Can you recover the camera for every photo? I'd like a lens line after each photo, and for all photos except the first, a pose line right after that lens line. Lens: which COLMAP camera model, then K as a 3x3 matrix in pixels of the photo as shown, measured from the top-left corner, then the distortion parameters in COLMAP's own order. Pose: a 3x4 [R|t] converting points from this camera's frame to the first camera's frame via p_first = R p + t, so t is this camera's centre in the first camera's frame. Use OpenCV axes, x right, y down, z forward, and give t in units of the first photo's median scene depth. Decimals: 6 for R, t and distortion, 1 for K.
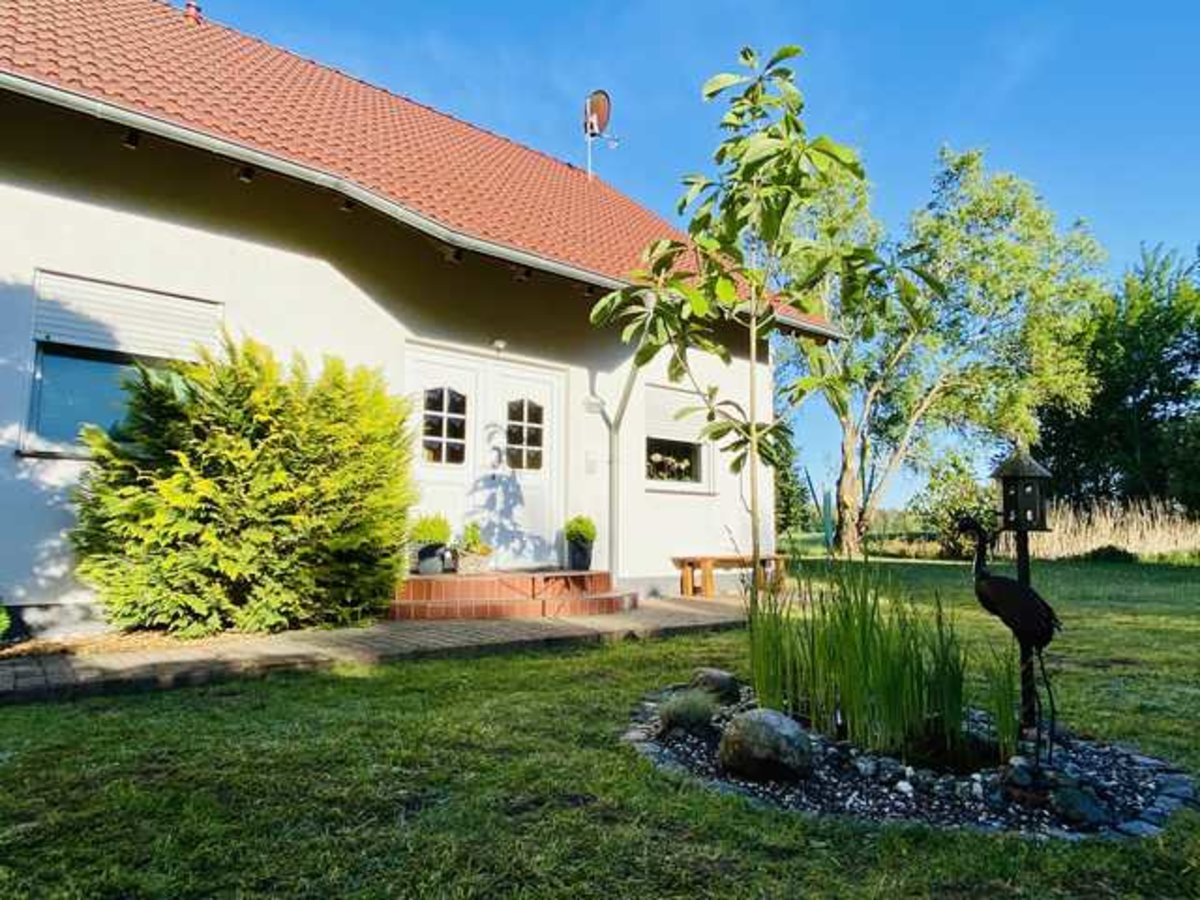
lens RADIAL K [[738.4, 0, 596.3], [0, 738.4, 452.1], [0, 0, 1]] dist [0.057907, -0.024191]
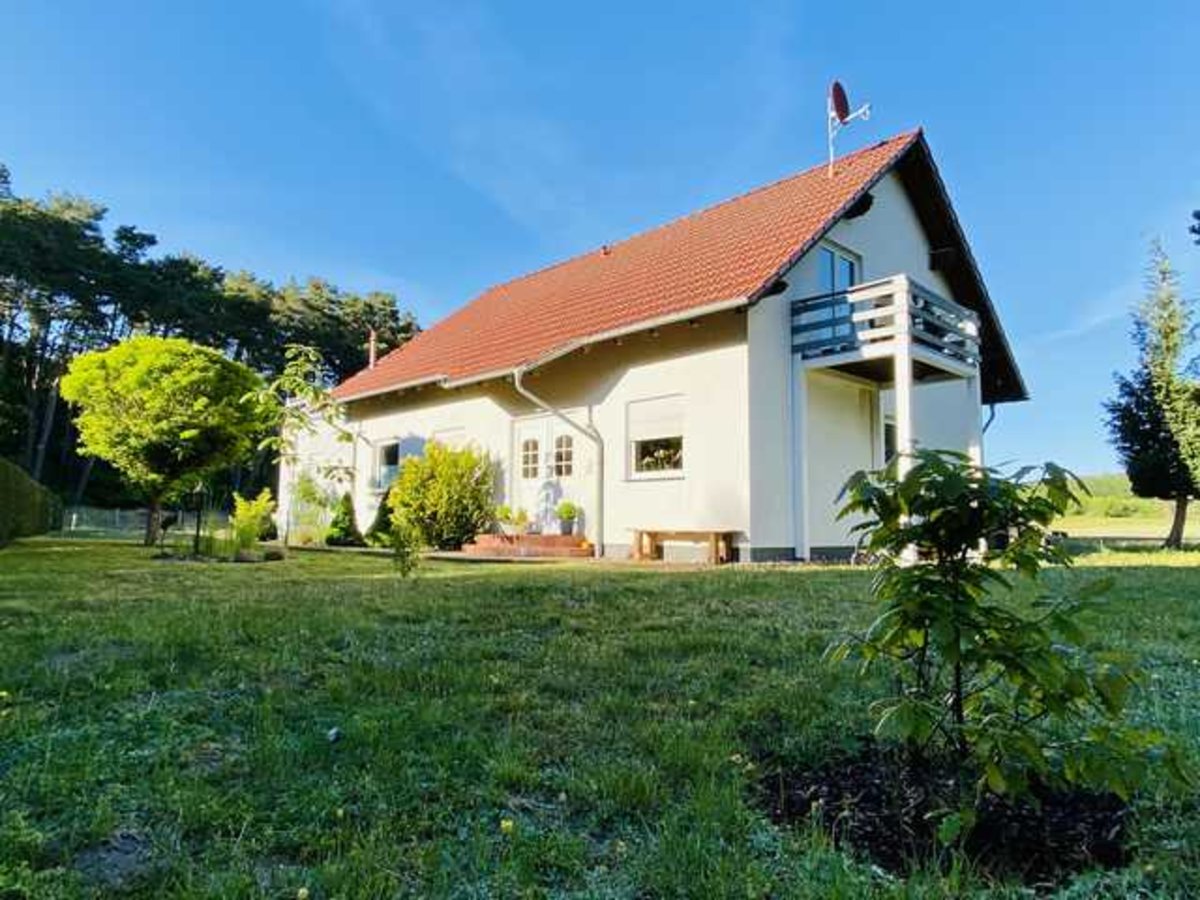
lens RADIAL K [[738.4, 0, 611.7], [0, 738.4, 456.3], [0, 0, 1]] dist [0.057907, -0.024191]
pose [[0.131650, -0.108179, -0.985376, 1.536877], [0.101936, 0.990235, -0.095094, 0.145427], [0.986041, -0.087926, 0.141392, 0.860484]]
